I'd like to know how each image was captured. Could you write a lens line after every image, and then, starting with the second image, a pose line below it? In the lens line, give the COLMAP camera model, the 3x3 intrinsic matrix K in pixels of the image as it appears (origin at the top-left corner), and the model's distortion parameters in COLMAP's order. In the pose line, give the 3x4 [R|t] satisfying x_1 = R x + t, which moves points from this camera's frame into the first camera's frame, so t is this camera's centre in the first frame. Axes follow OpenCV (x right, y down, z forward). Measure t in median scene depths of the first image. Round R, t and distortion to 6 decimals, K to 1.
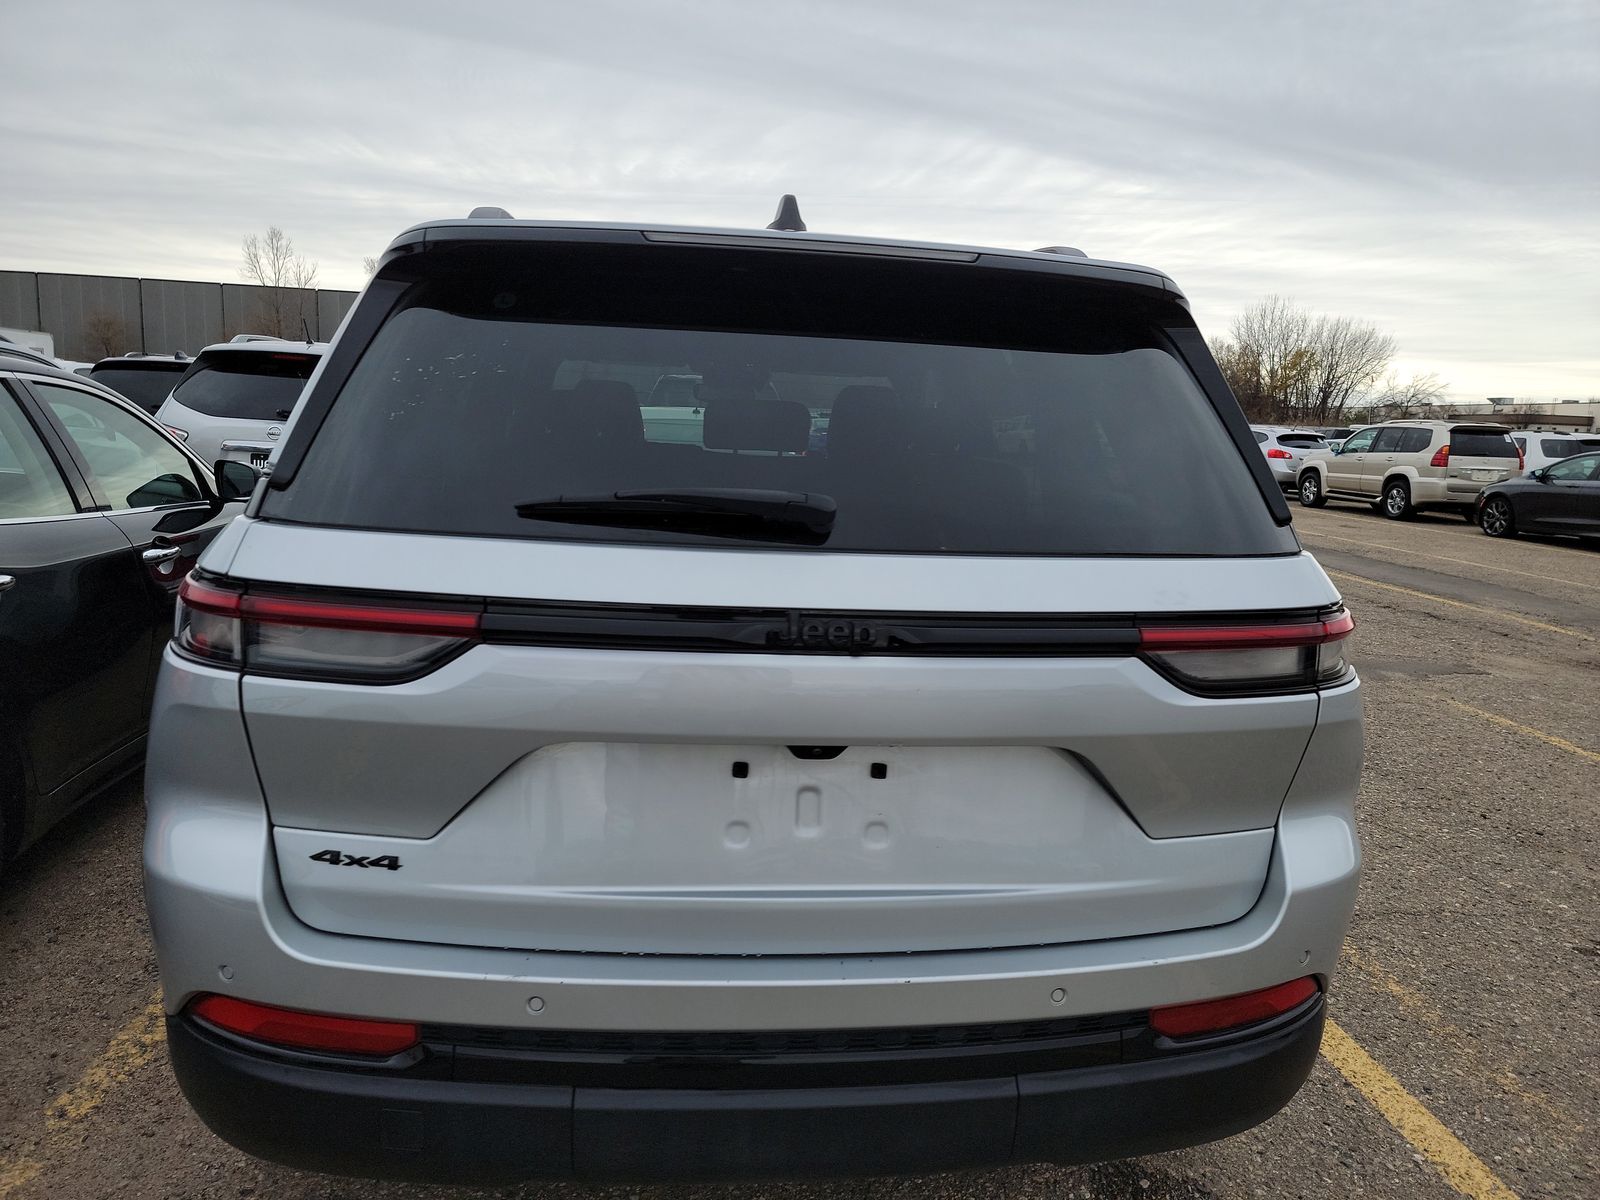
lens RADIAL K [[1126.4, 0, 809.3], [0, 1126.4, 595.0], [0, 0, 1]] dist [0.075426, -0.049191]
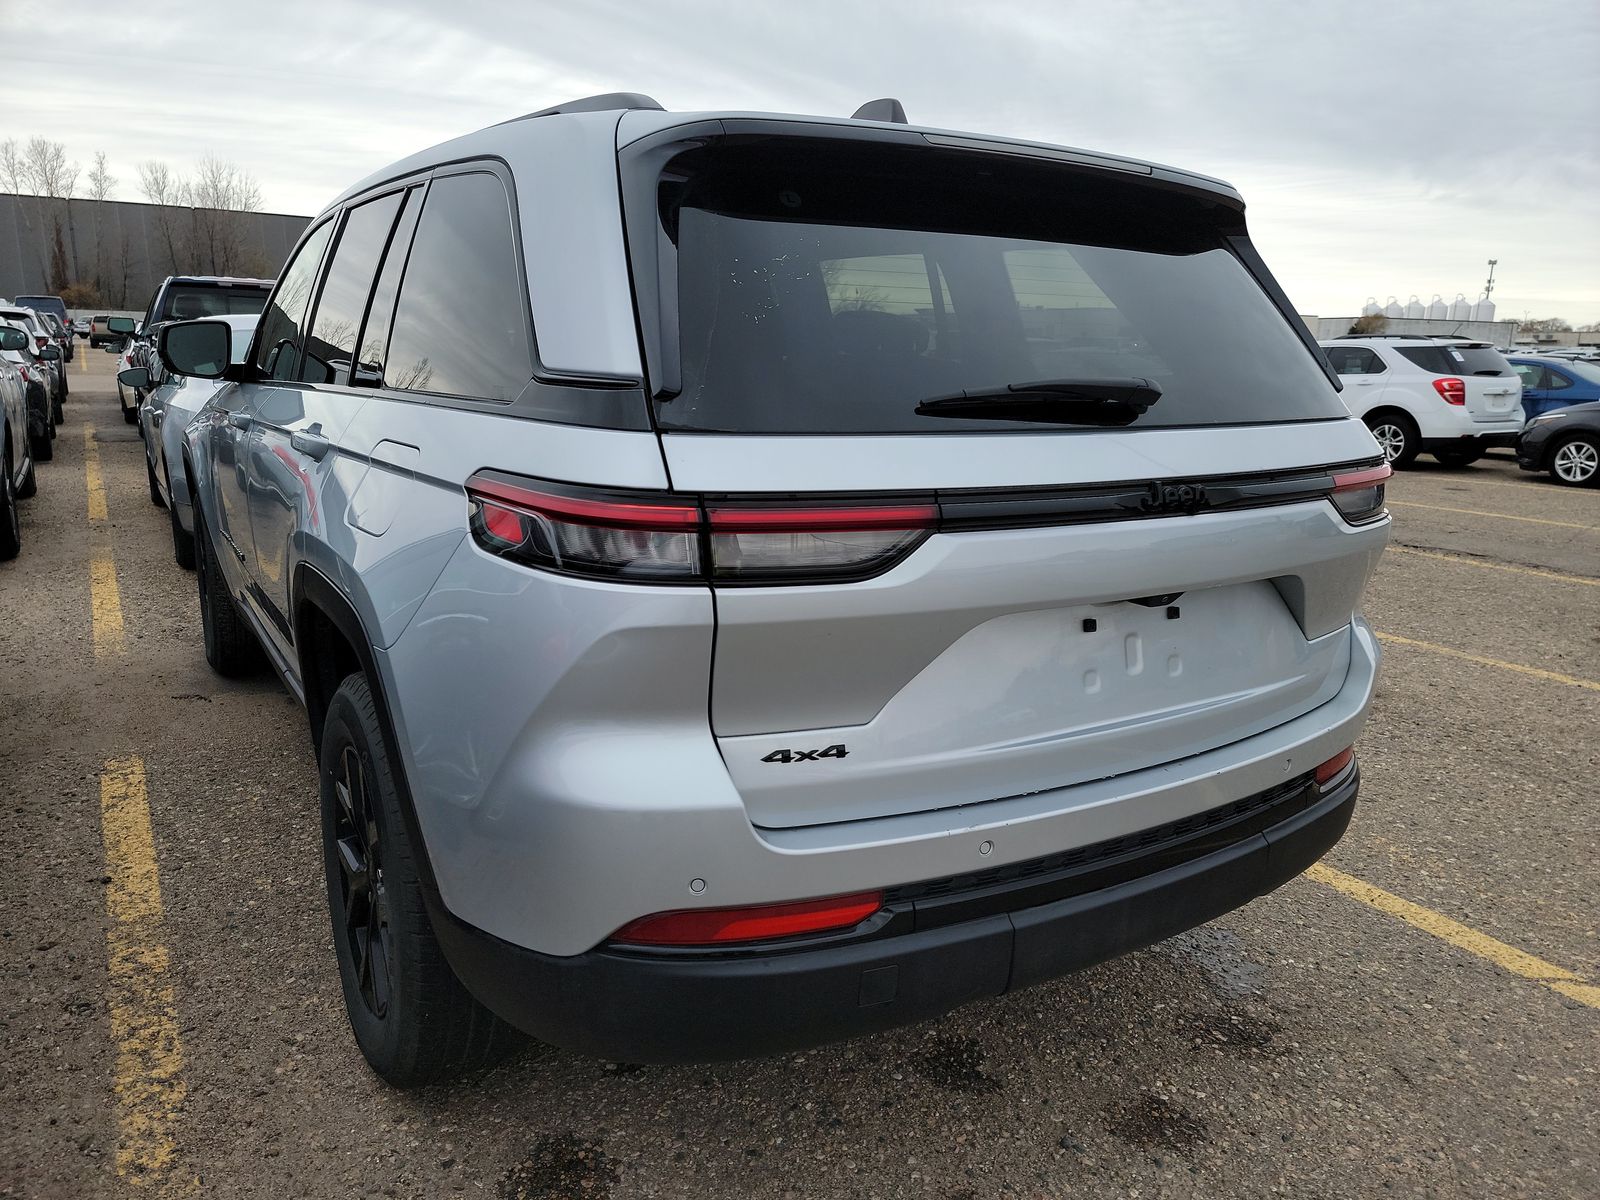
lens RADIAL K [[1126.4, 0, 805.9], [0, 1126.4, 612.8], [0, 0, 1]] dist [0.075426, -0.049191]
pose [[0.896092, -0.124510, 0.426047, -0.819055], [0.085369, 0.990275, 0.109849, -0.009023], [-0.435581, -0.062064, 0.898007, 0.084826]]
